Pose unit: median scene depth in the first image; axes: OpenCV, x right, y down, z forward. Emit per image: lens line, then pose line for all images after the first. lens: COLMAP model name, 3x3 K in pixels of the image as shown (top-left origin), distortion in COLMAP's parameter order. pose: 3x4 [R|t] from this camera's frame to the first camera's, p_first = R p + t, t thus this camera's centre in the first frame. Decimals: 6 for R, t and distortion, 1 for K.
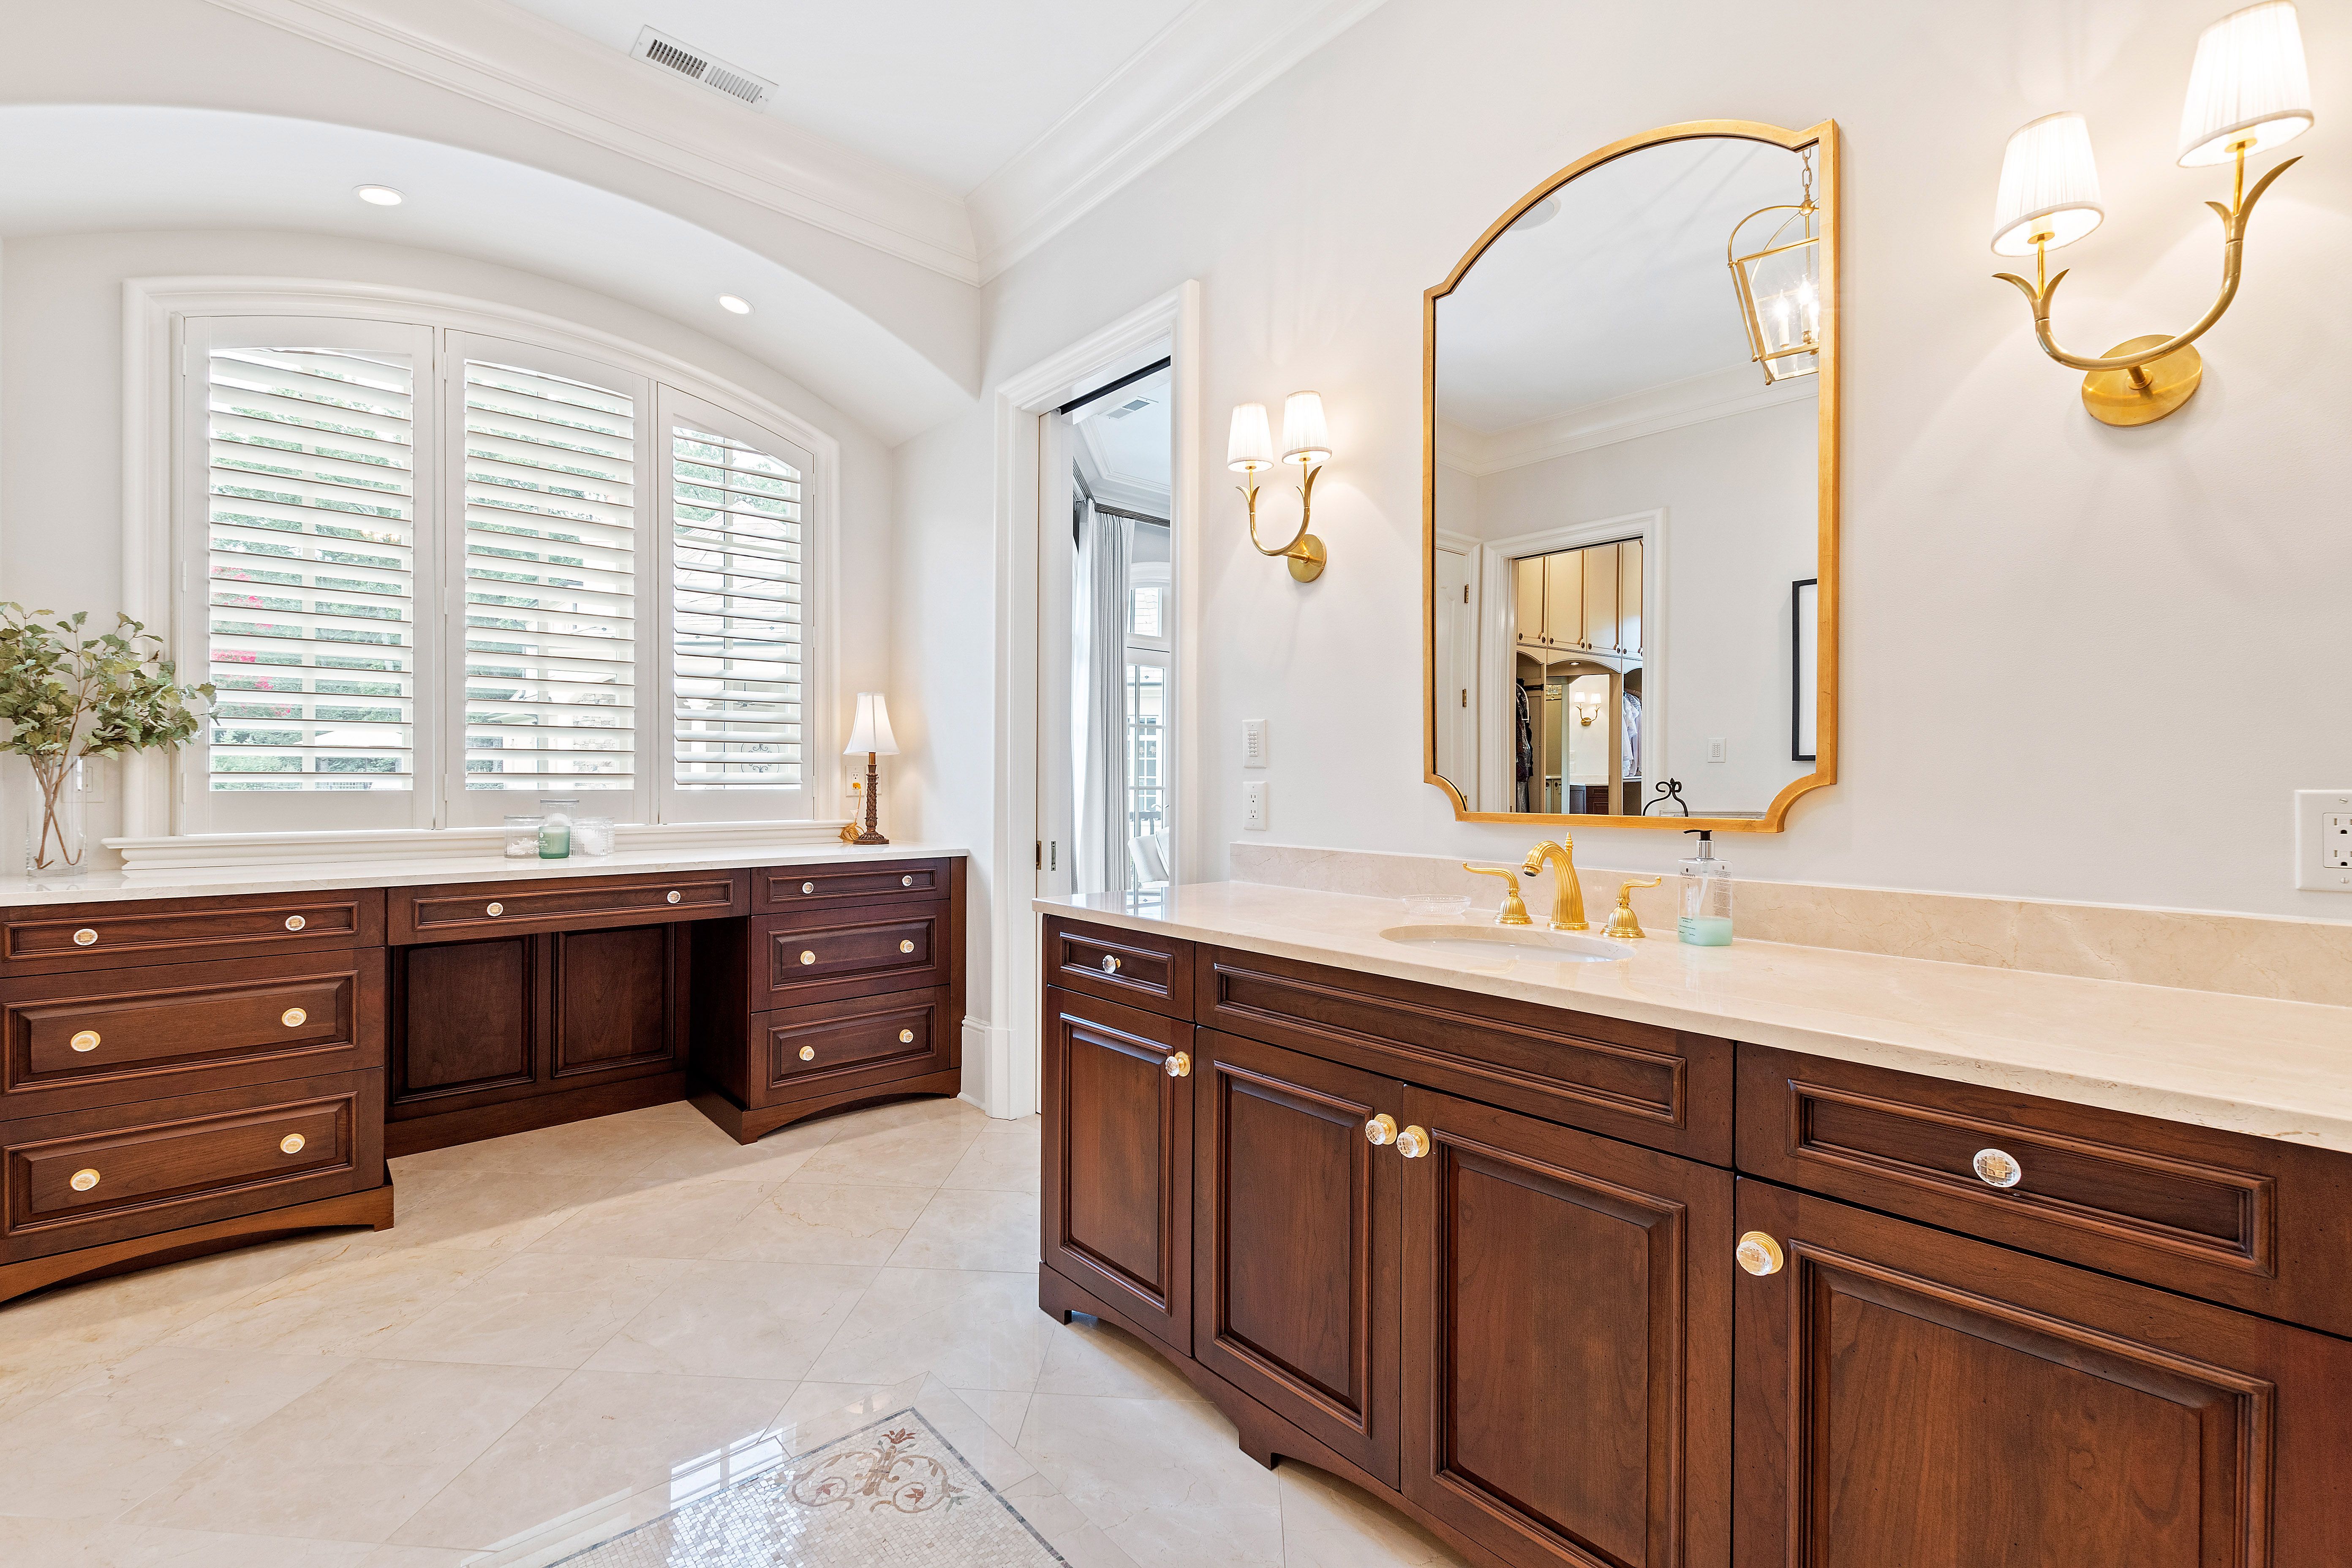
lens RADIAL K [[1016.6, 0, 1171.2], [0, 1016.6, 782.8], [0, 0, 1]] dist [-0.000564, -0.000010]
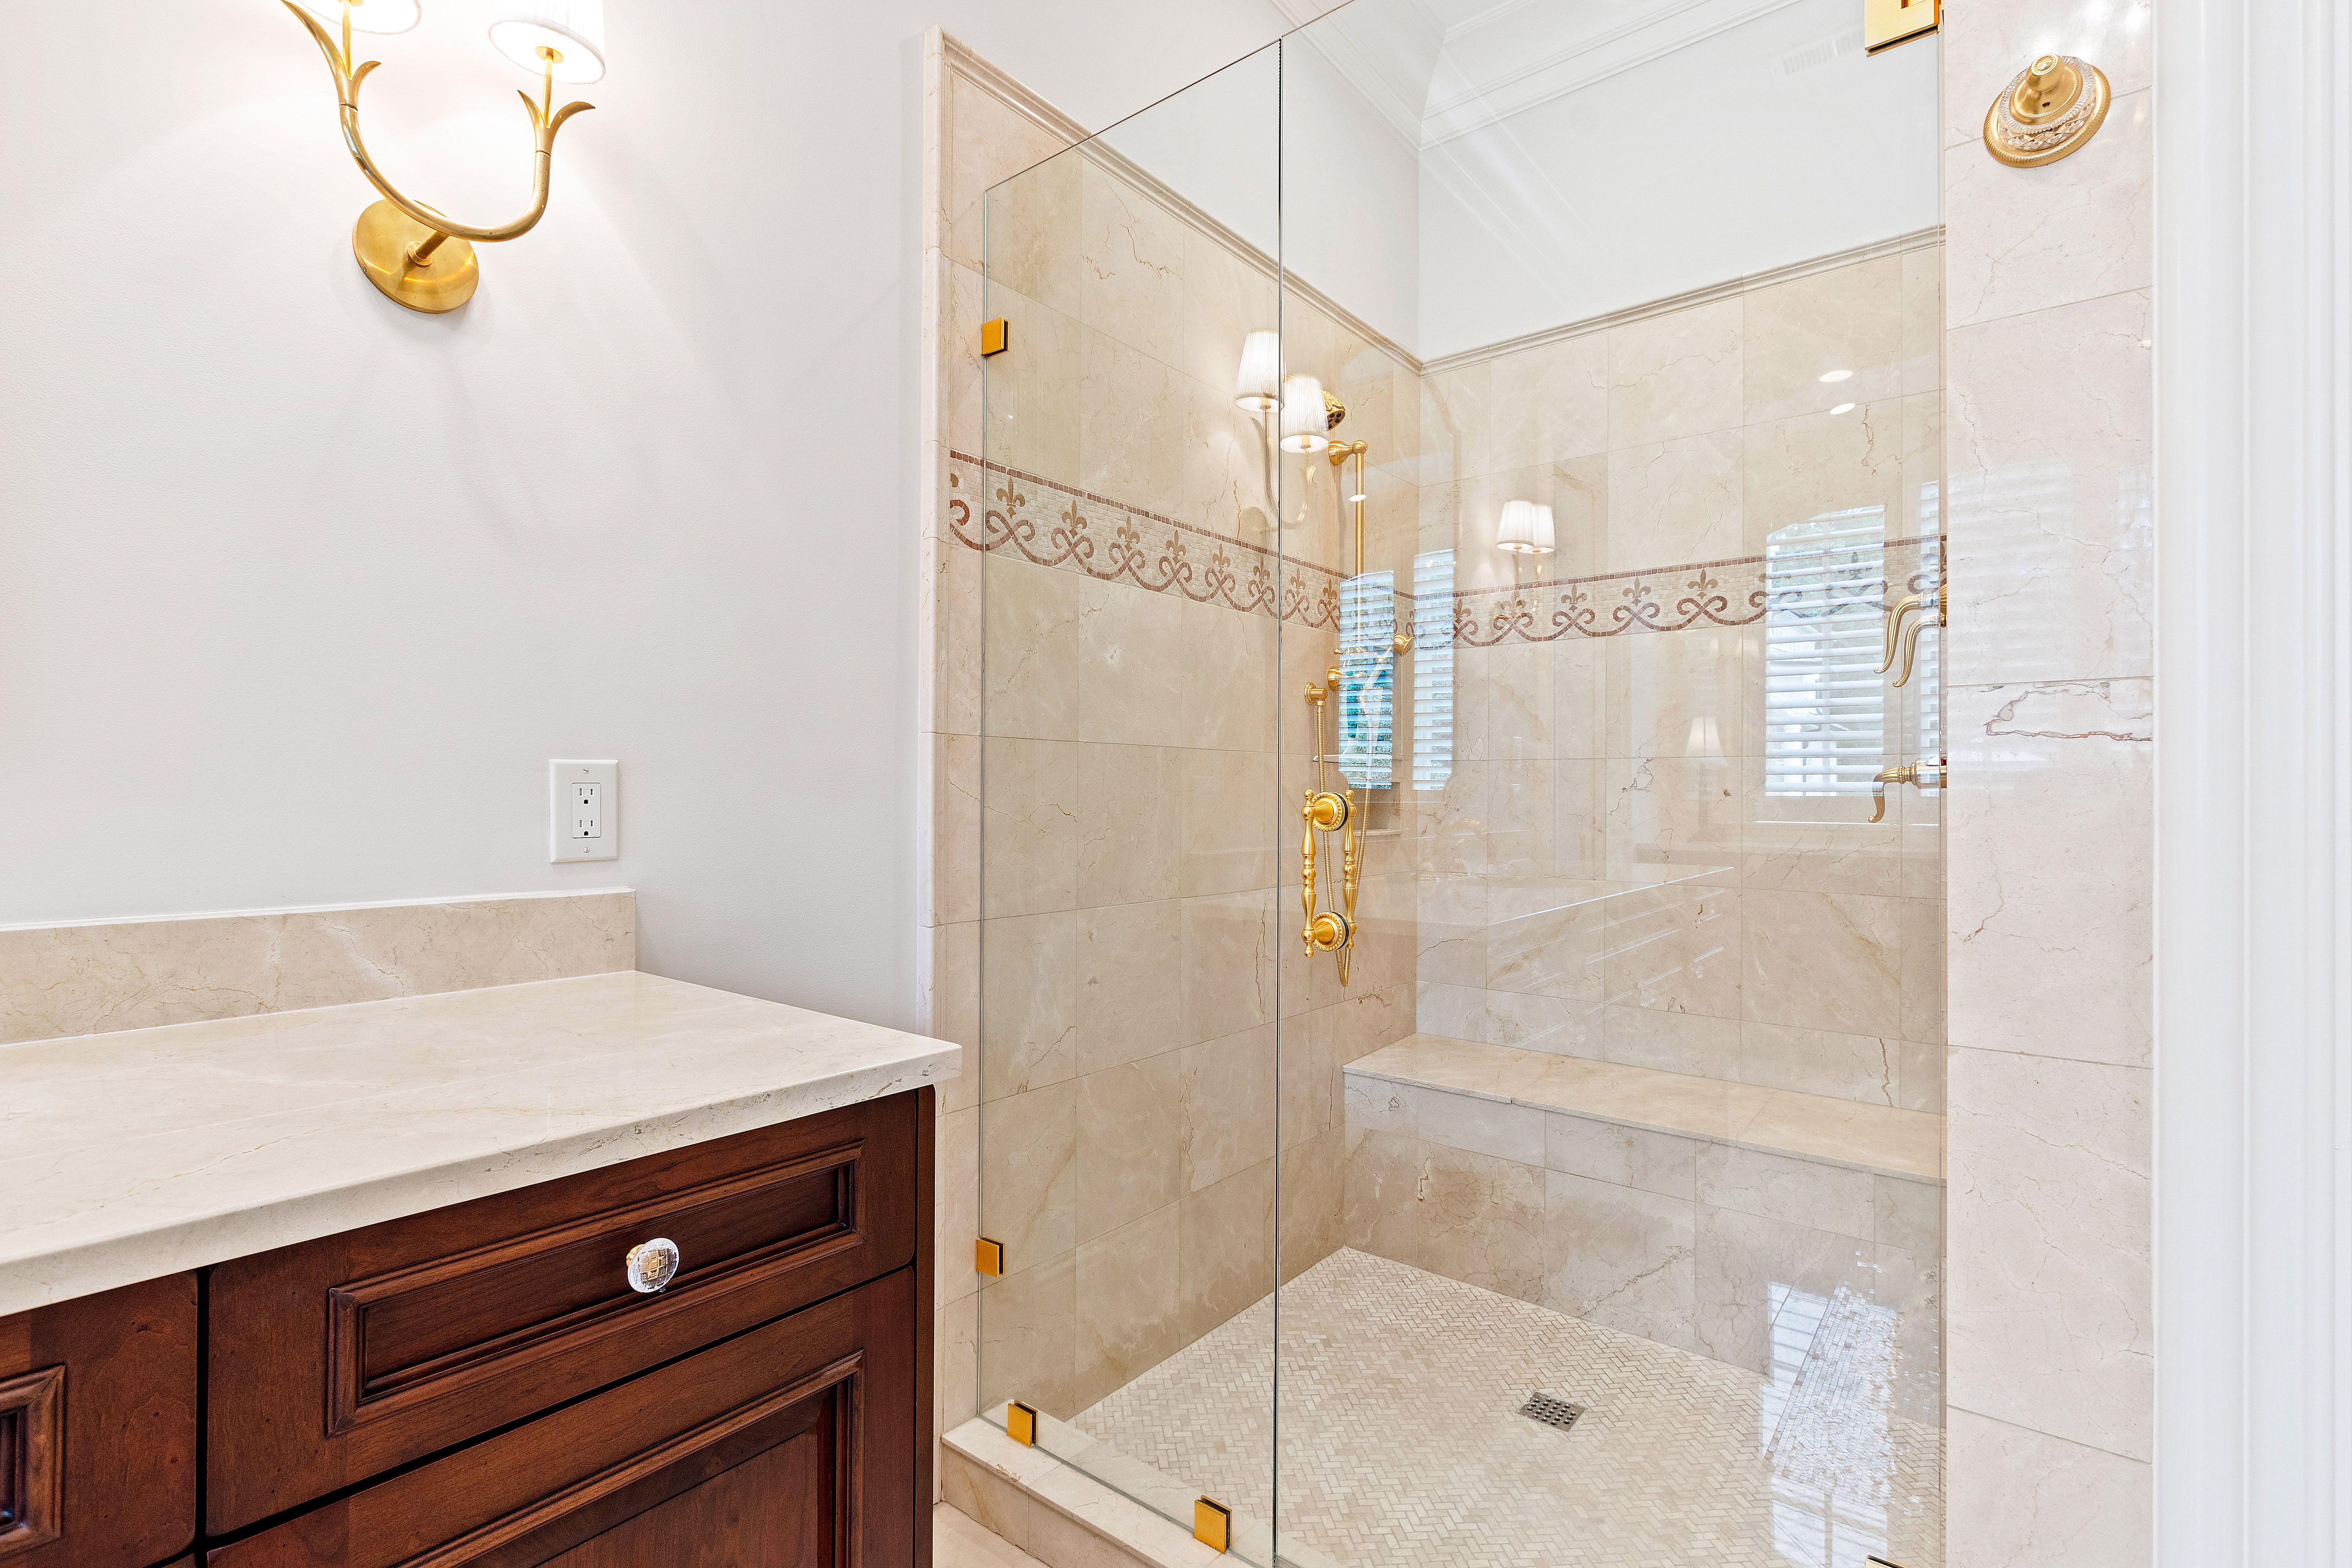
lens RADIAL K [[1081.4, 0, 1171.6], [0, 1081.4, 787.9], [0, 0, 1]] dist [-0.013101, -0.000232]
pose [[-0.150591, 0.000863, 0.988596, 0.012303], [0.000921, 0.999999, -0.000732, 0.035364], [-0.988596, 0.000800, -0.150592, 0.575744]]
